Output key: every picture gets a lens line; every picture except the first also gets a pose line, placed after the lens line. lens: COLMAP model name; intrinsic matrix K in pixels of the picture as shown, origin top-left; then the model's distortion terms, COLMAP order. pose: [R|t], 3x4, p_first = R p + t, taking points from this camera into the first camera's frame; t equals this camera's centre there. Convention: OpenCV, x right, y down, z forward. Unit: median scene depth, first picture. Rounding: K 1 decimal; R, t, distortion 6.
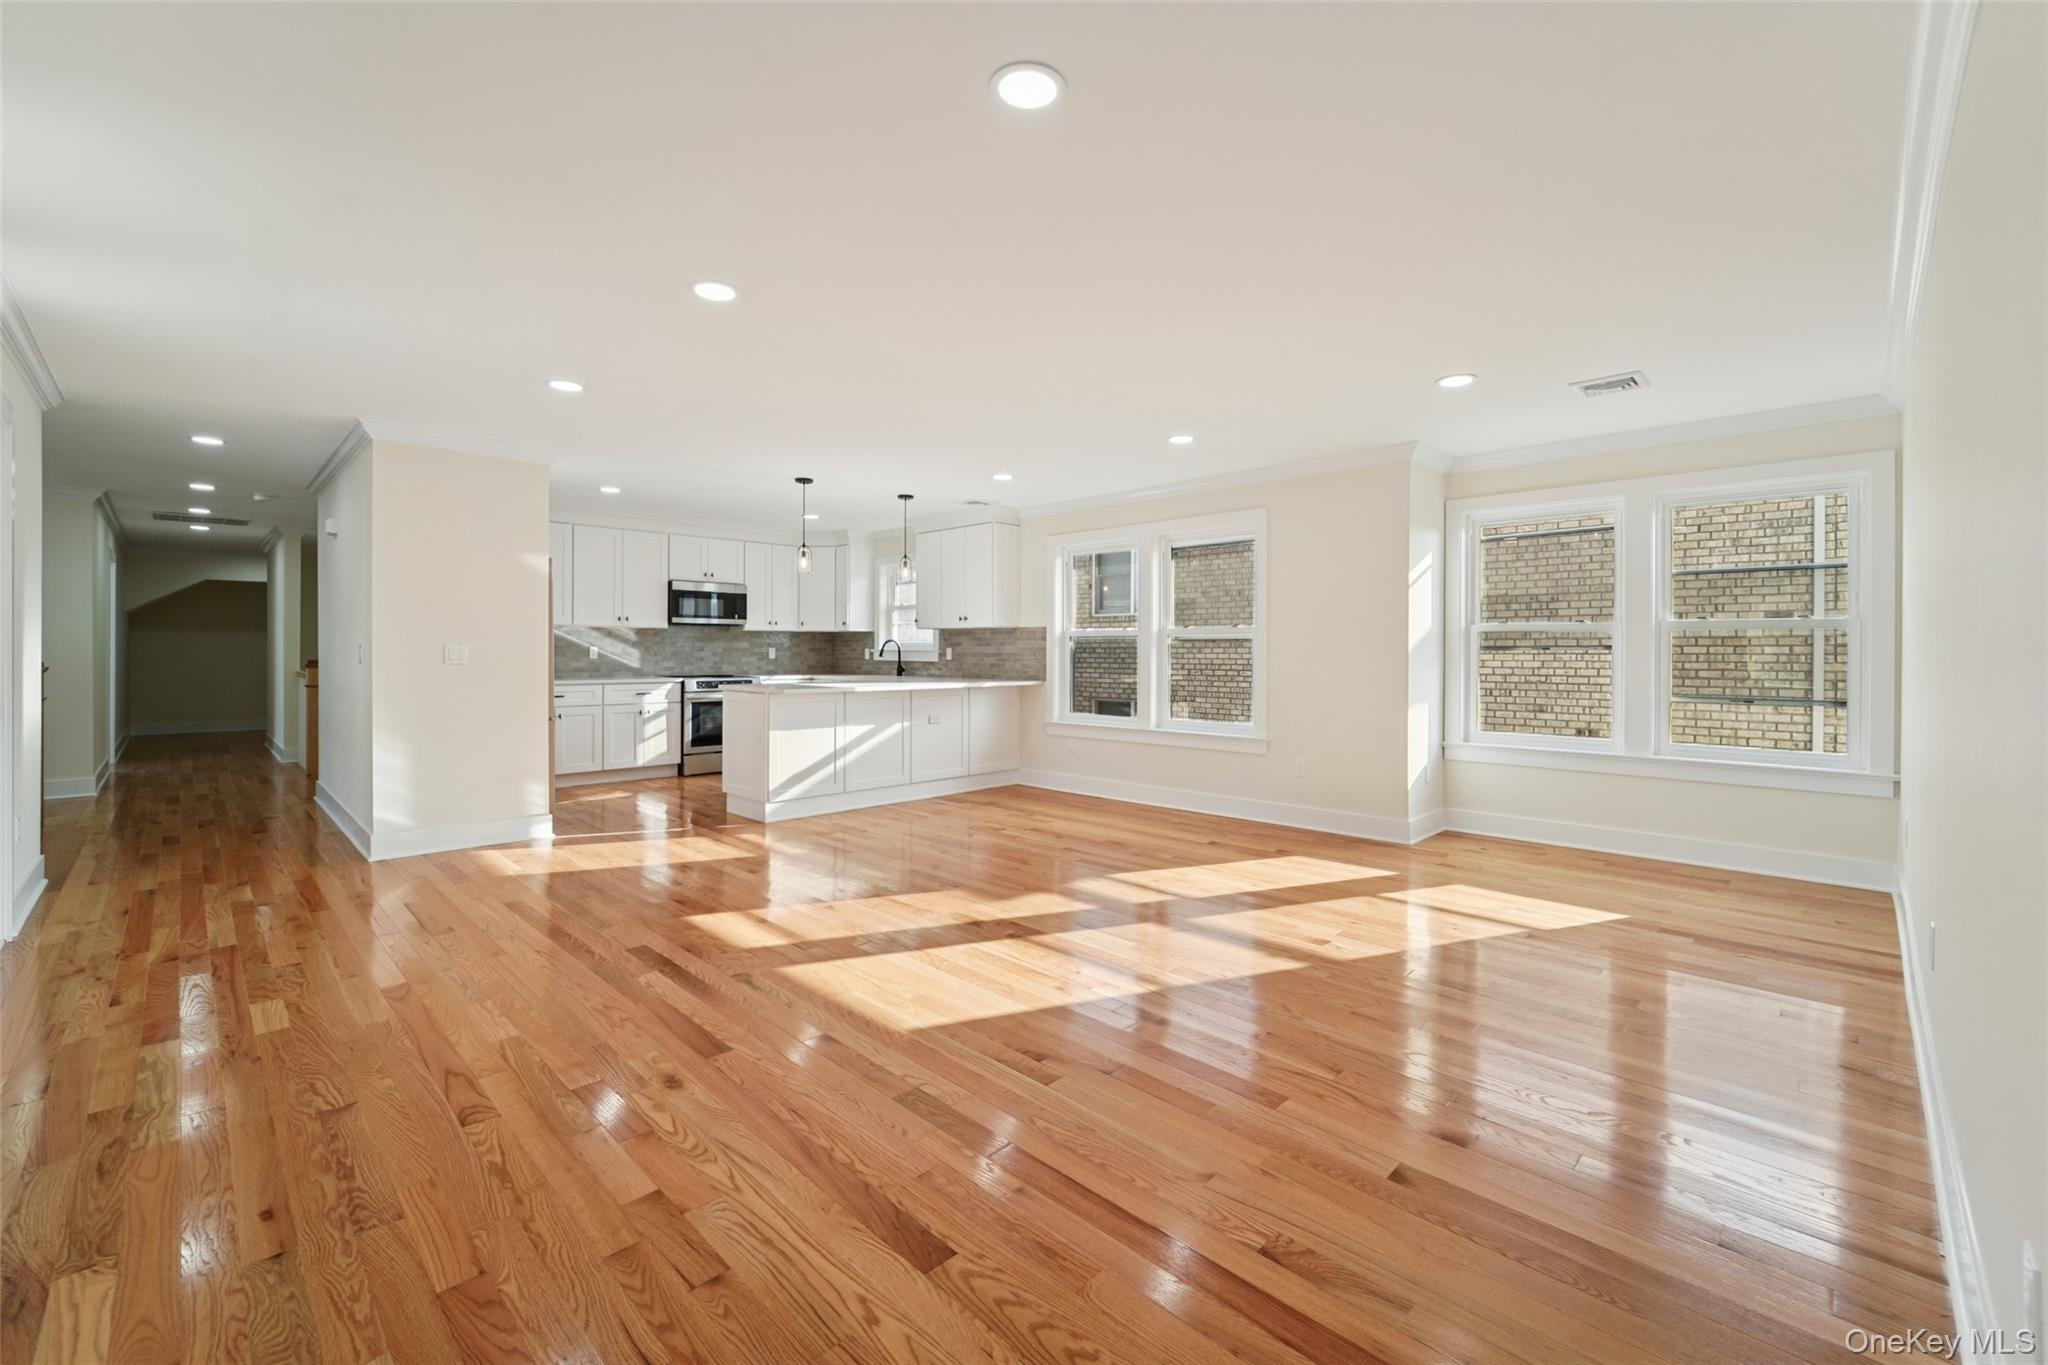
lens RADIAL K [[841.8, 0, 1044.9], [0, 841.8, 653.0], [0, 0, 1]] dist [-0.005894, -0.001597]
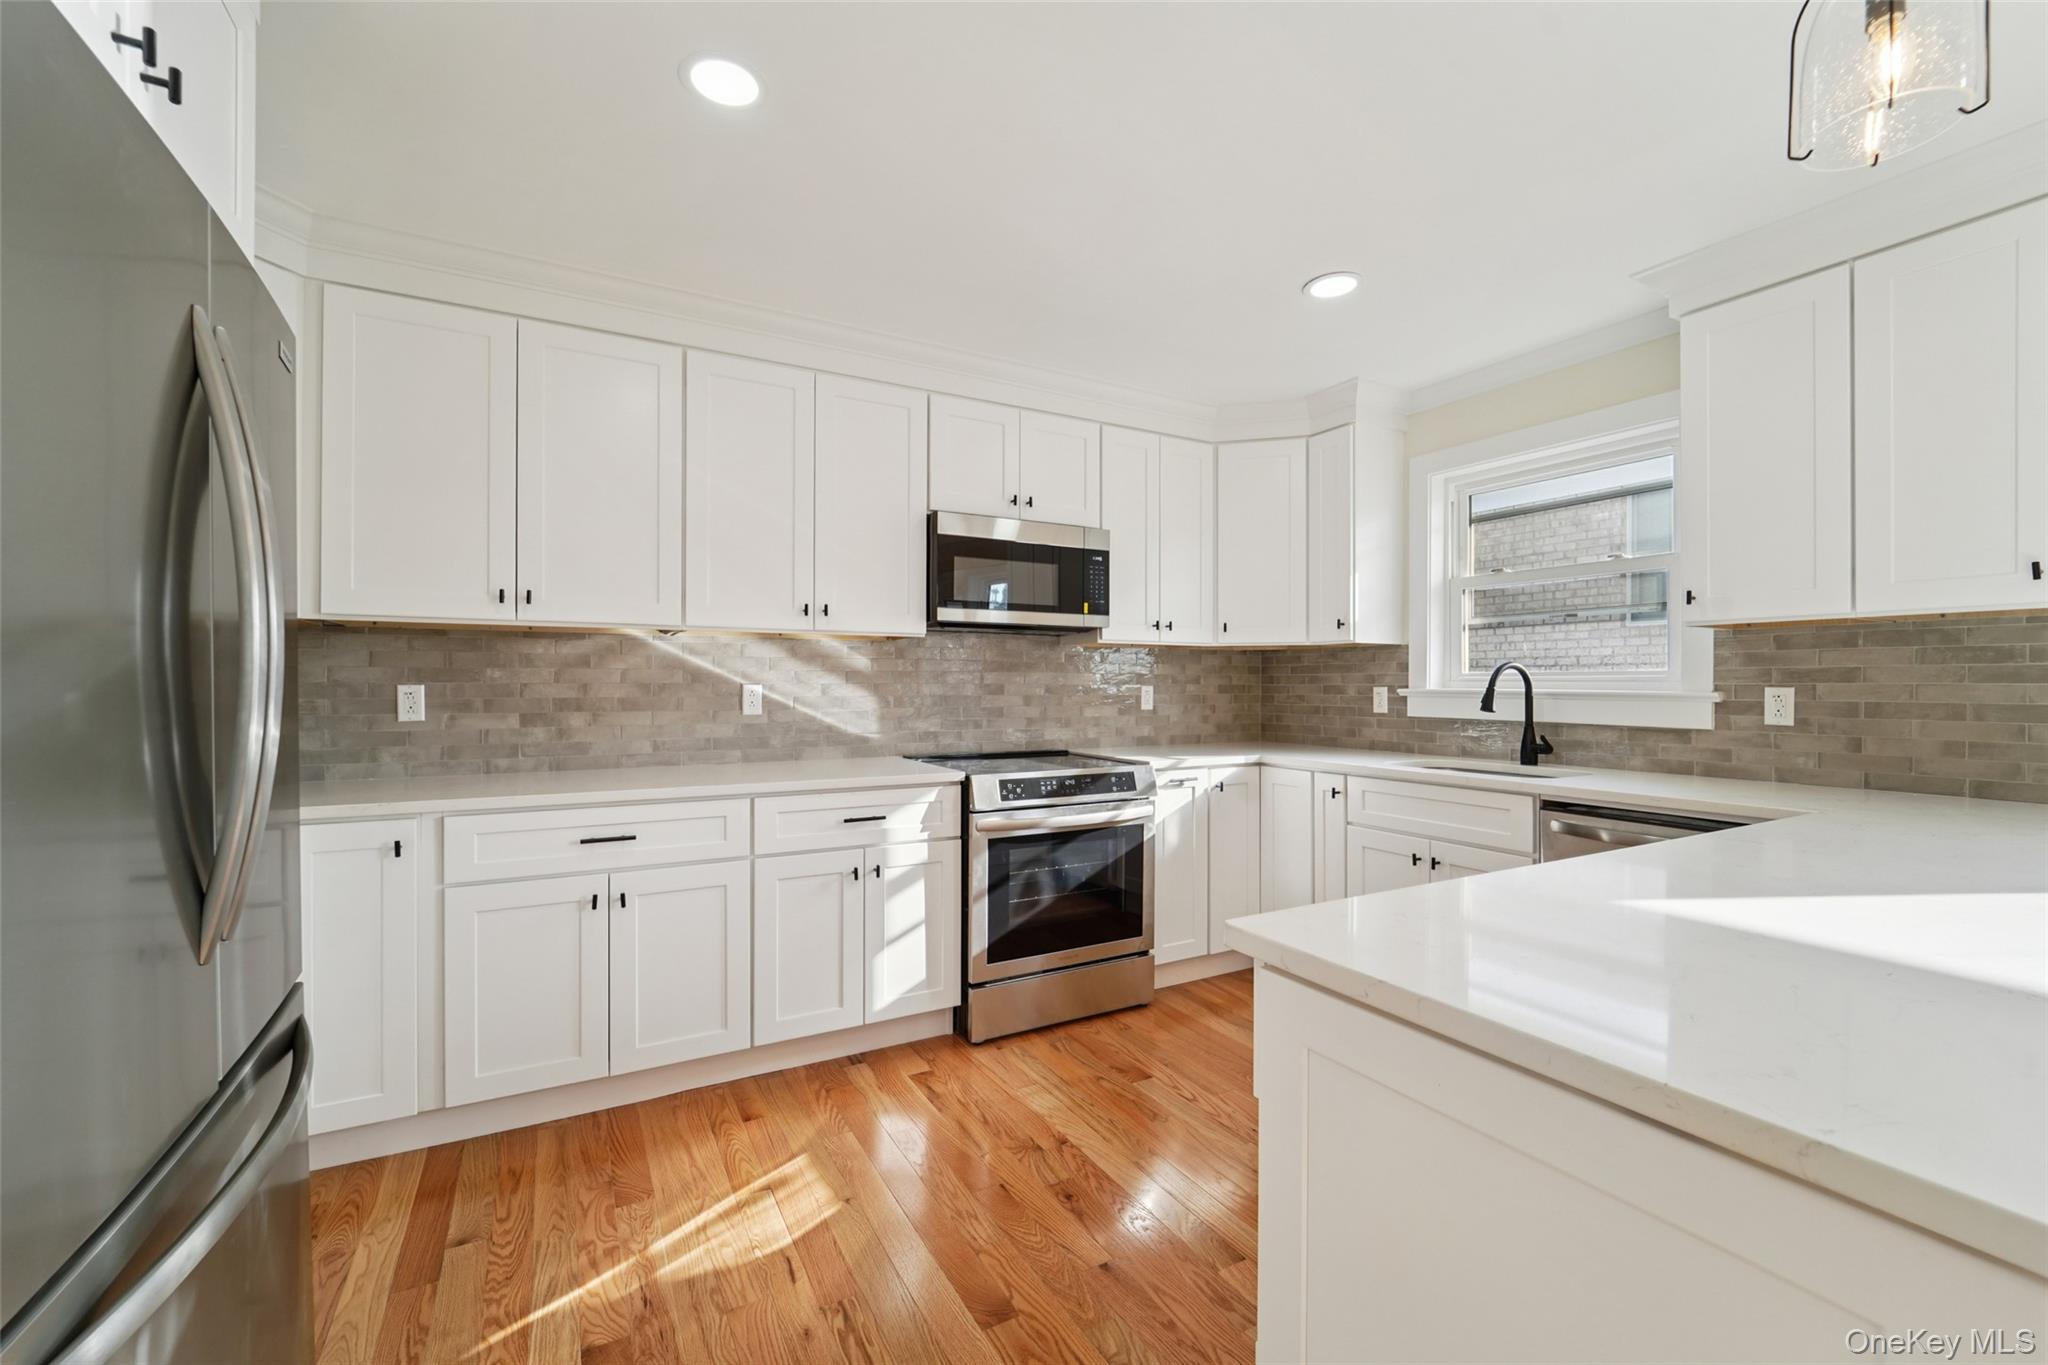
lens RADIAL K [[841.8, 0, 1023.8], [0, 841.8, 691.8], [0, 0, 1]] dist [-0.005894, -0.001597]
pose [[0.954853, 0.002014, -0.297072, -0.299428], [-0.000354, 0.999984, 0.005641, -0.006021], [0.297078, -0.005281, 0.954839, 0.662687]]
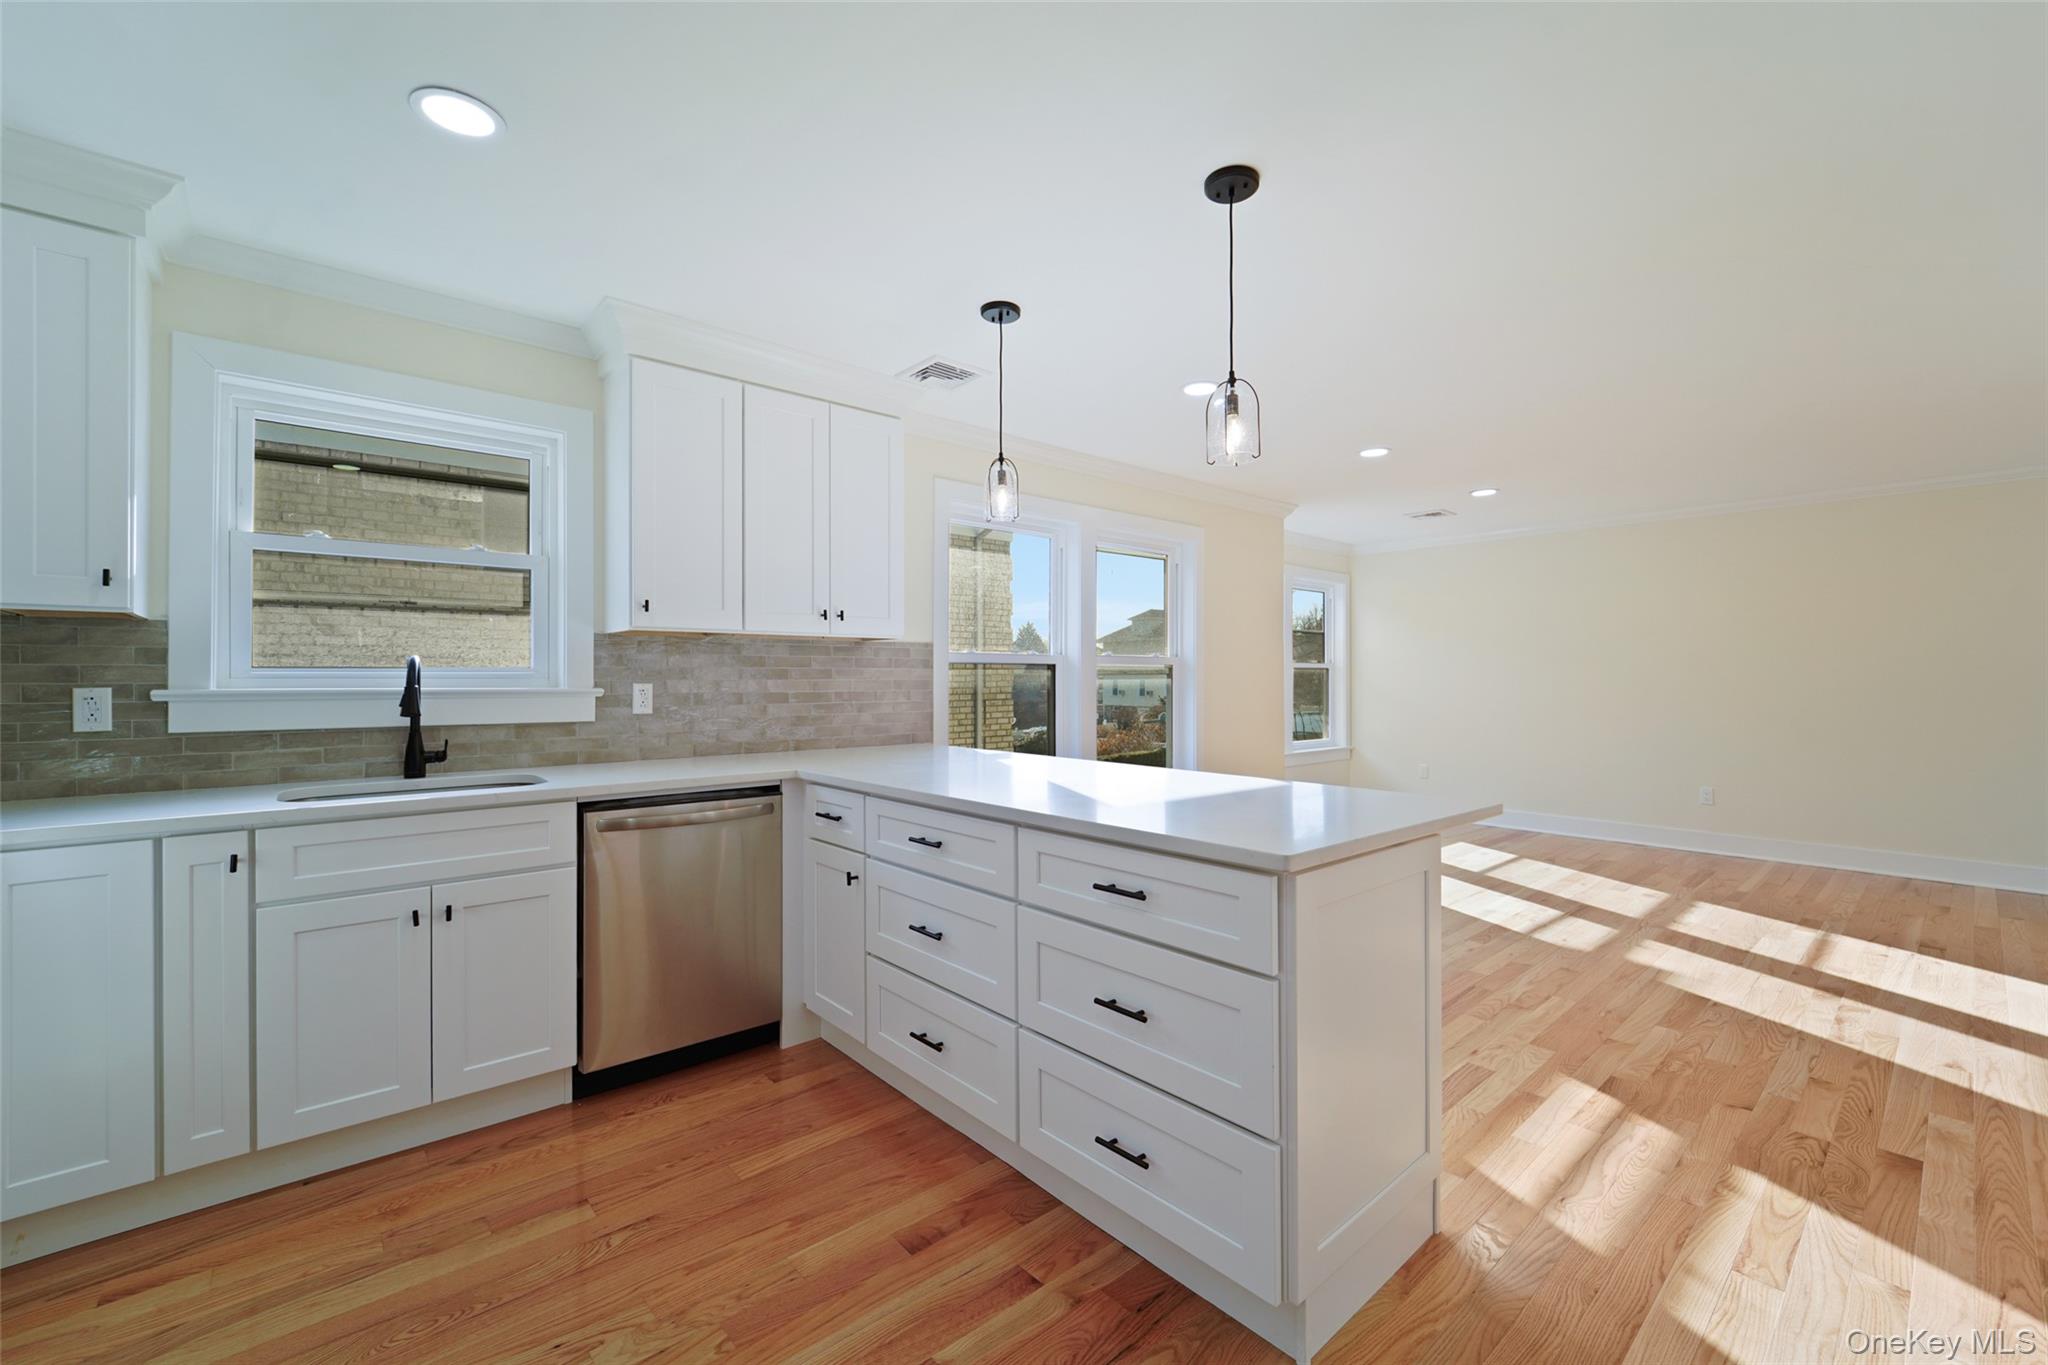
lens RADIAL K [[841.8, 0, 1015.3], [0, 841.8, 682.7], [0, 0, 1]] dist [-0.005894, -0.001597]
pose [[0.095747, -0.010684, 0.995348, -0.495970], [0.001724, 0.999943, 0.010568, -0.010211], [-0.995404, 0.000705, 0.095759, 0.839460]]
